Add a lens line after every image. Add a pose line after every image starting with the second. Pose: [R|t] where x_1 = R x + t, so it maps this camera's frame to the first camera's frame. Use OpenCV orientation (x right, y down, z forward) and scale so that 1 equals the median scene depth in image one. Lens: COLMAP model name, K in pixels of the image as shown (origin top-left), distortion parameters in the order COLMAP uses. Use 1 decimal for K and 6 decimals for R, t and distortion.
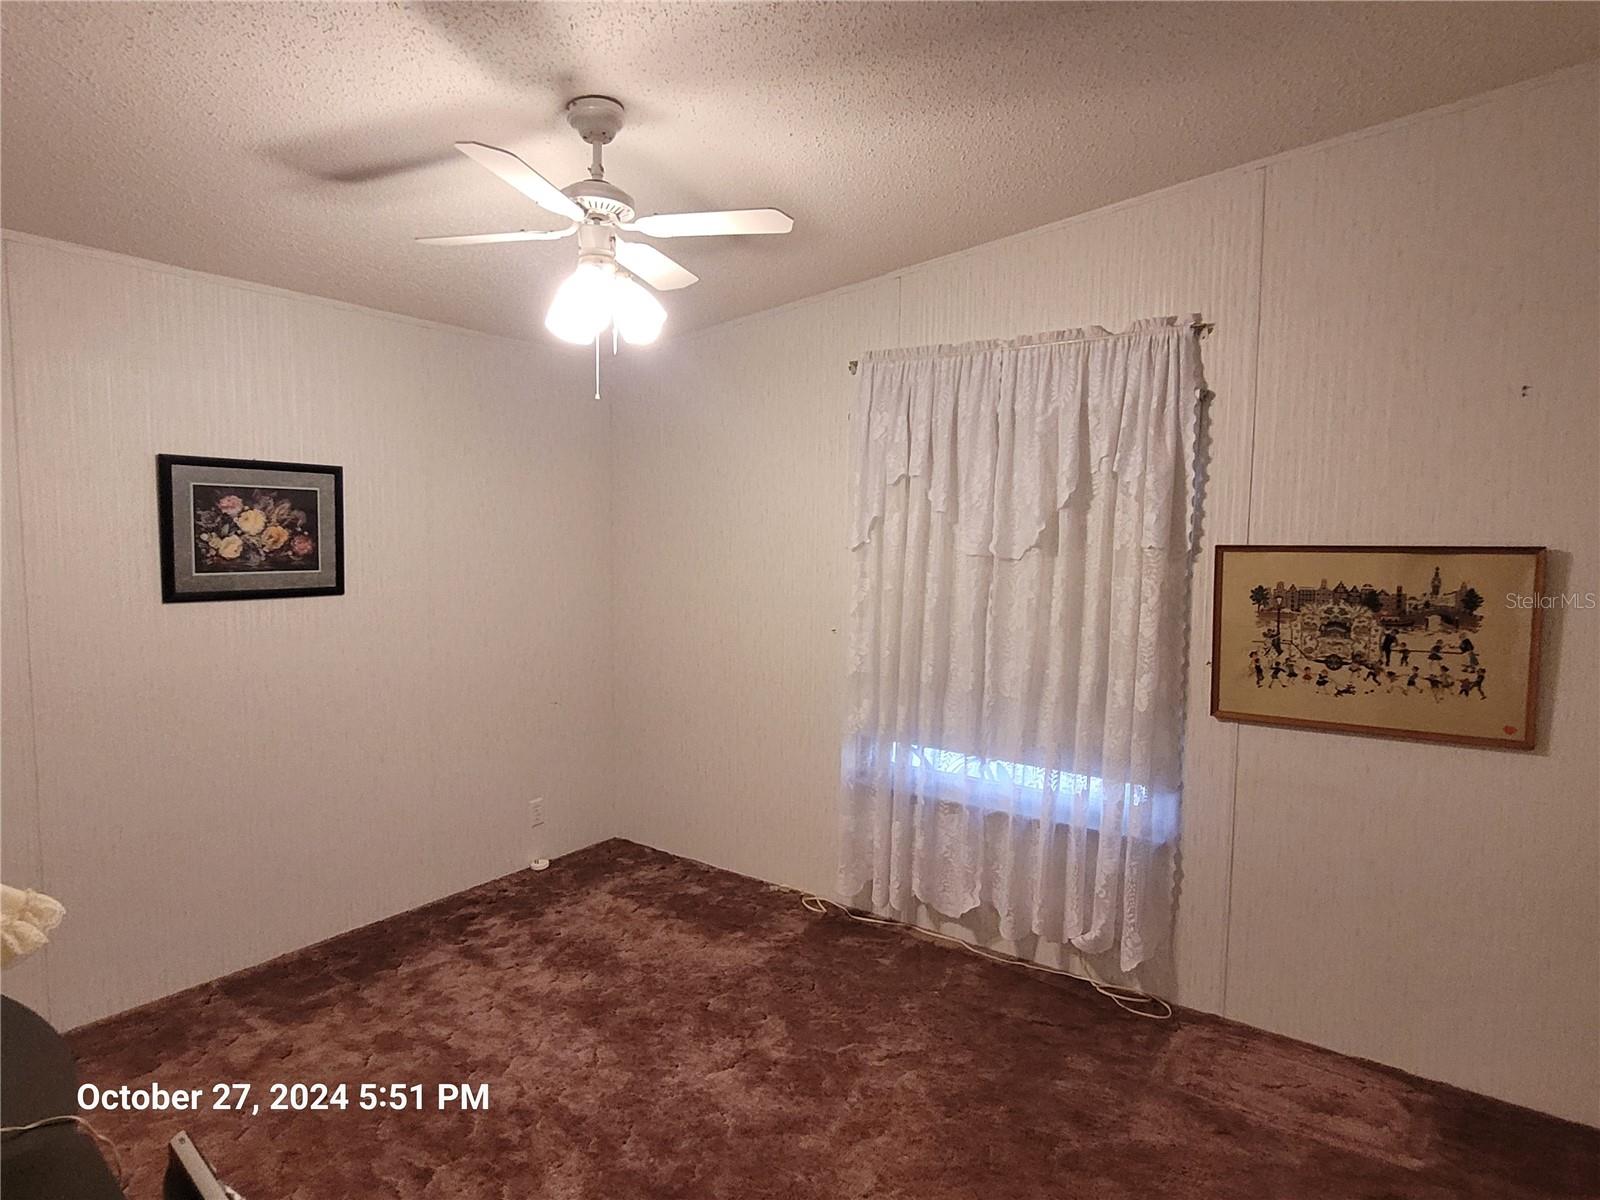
lens RADIAL K [[891.9, 0, 800.0], [0, 891.9, 600.0], [0, 0, 1]] dist [0.000426, 0.000044]
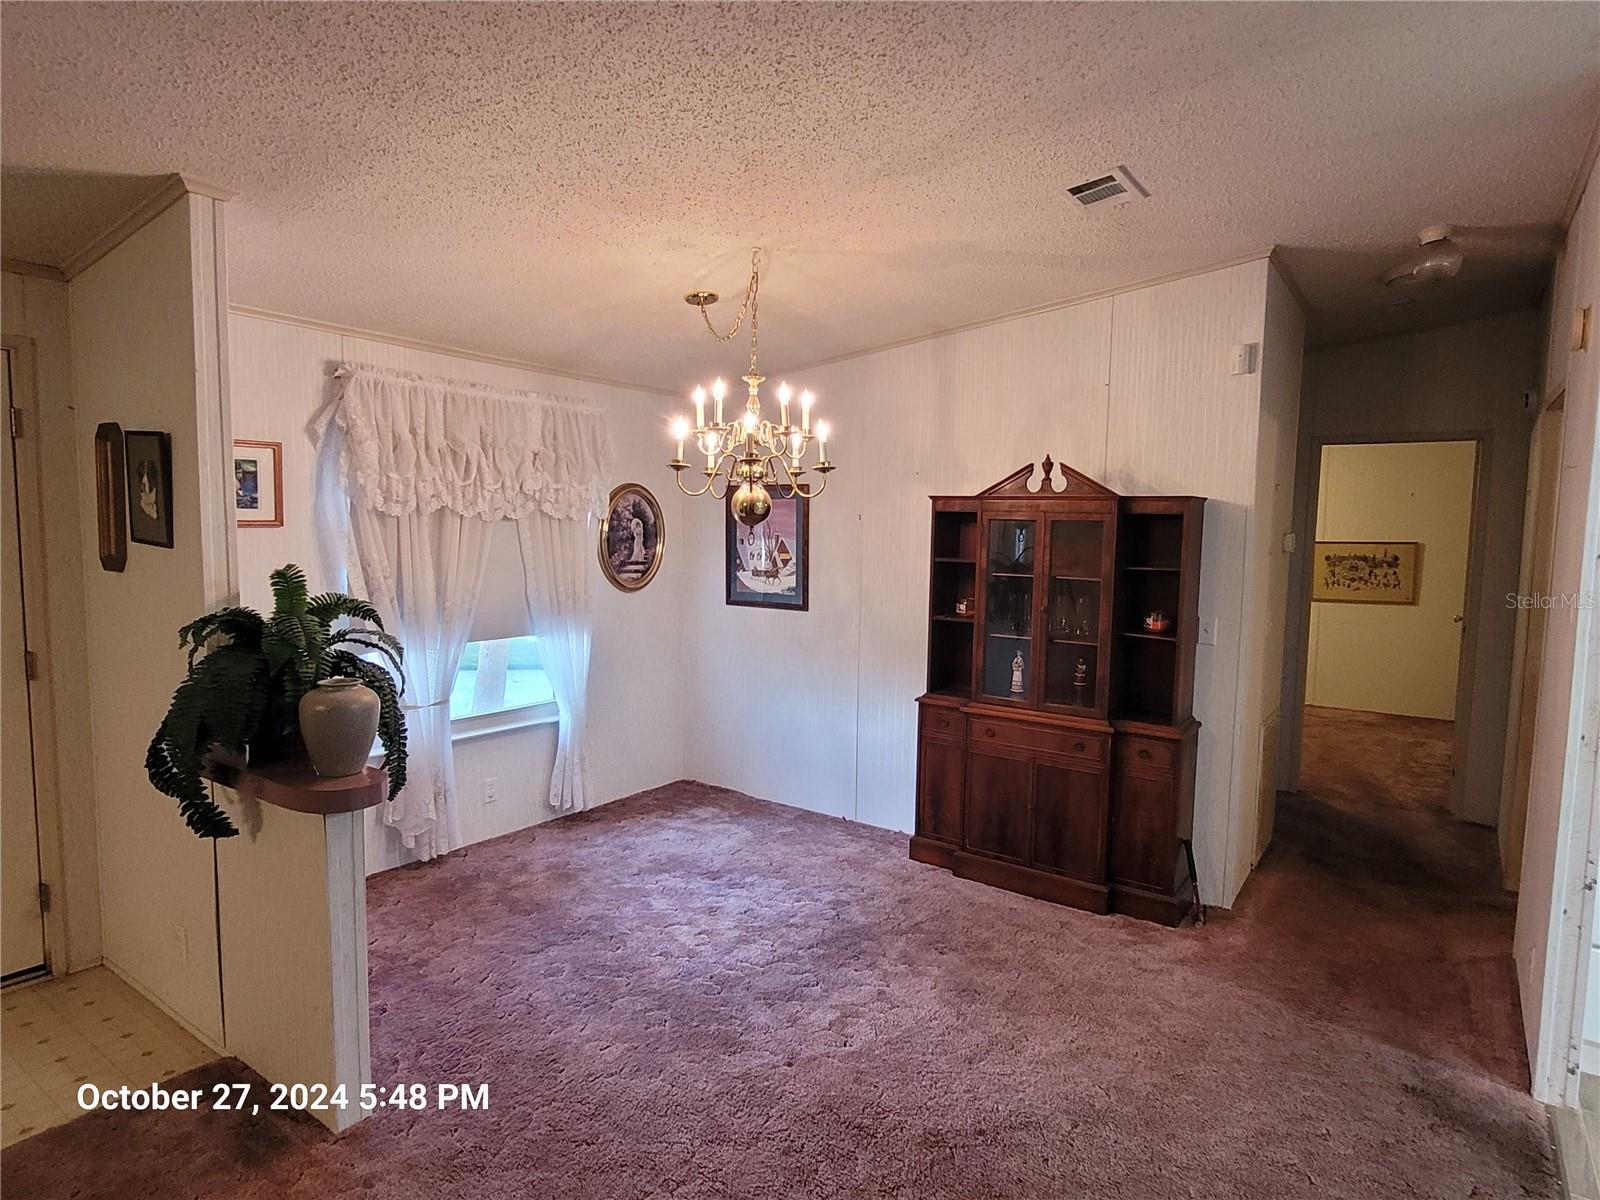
lens RADIAL K [[891.9, 0, 800.0], [0, 891.9, 600.0], [0, 0, 1]] dist [0.000426, 0.000044]
pose [[0.999969, 0.001659, -0.007703, -1.332261], [-0.001574, 0.999939, 0.010917, 0.113969], [0.007721, -0.010904, 0.999911, -2.169325]]
